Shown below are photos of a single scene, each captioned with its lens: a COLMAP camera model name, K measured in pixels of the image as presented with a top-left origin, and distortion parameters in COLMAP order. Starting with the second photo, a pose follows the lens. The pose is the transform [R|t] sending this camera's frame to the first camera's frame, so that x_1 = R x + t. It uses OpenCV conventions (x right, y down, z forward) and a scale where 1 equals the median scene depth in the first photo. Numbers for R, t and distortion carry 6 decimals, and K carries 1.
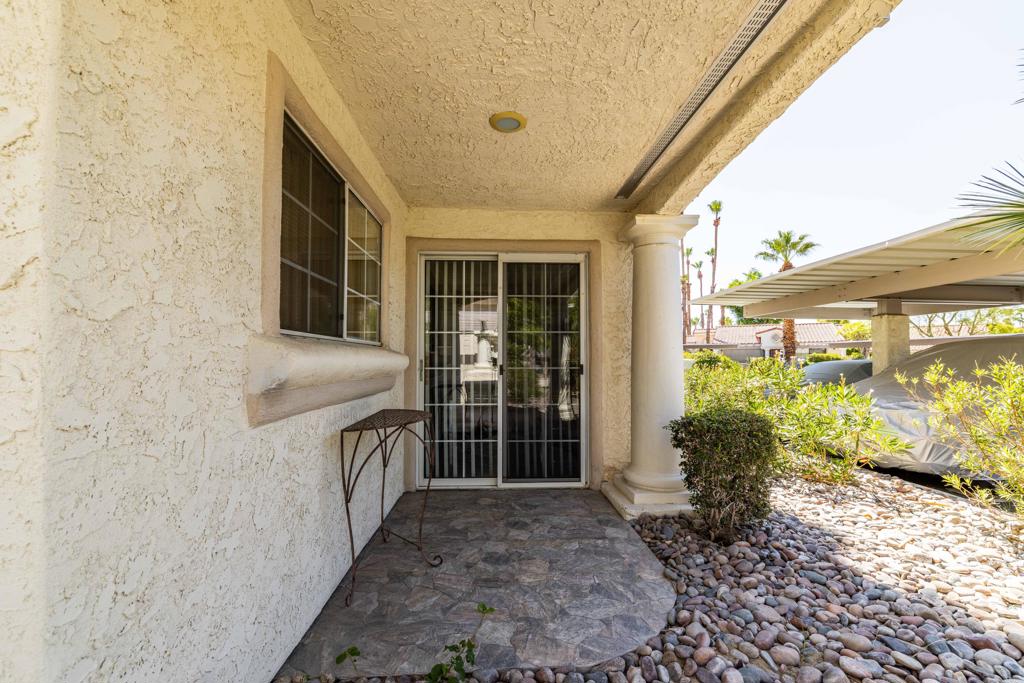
lens RADIAL K [[439.1, 0, 512.1], [0, 439.1, 343.7], [0, 0, 1]] dist [-0.001224, -0.000096]
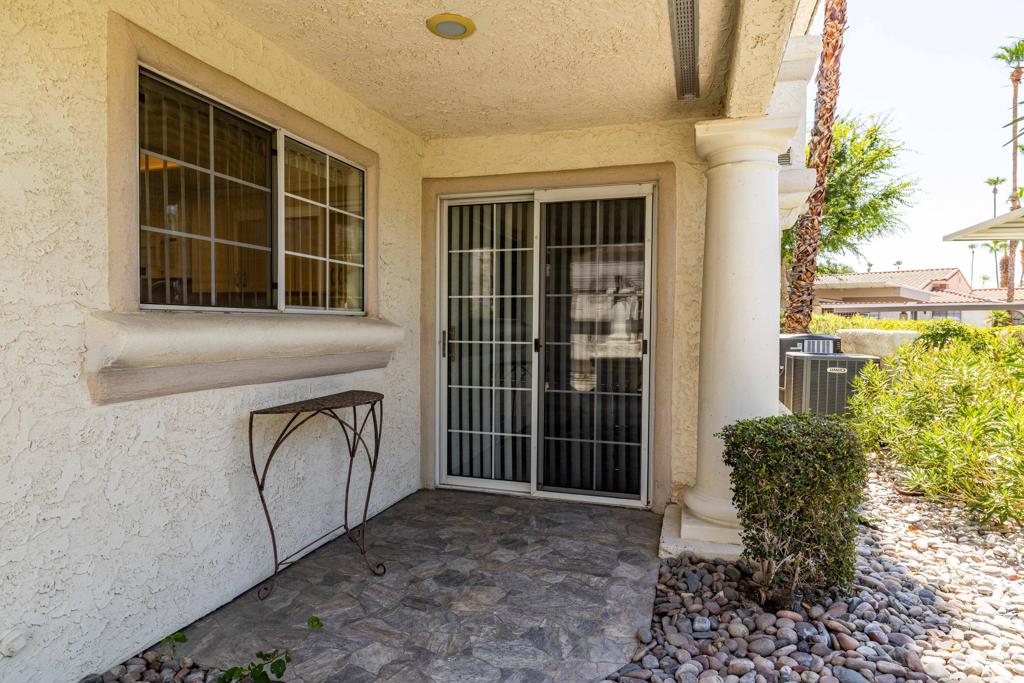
lens RADIAL K [[586.9, 0, 512.0], [0, 586.9, 341.5], [0, 0, 1]] dist [0.000075, -0.001043]
pose [[0.938751, 0.018034, -0.344125, 0.310892], [0.004697, 0.997867, 0.065105, -0.015244], [0.344565, -0.062734, 0.936664, 0.029458]]
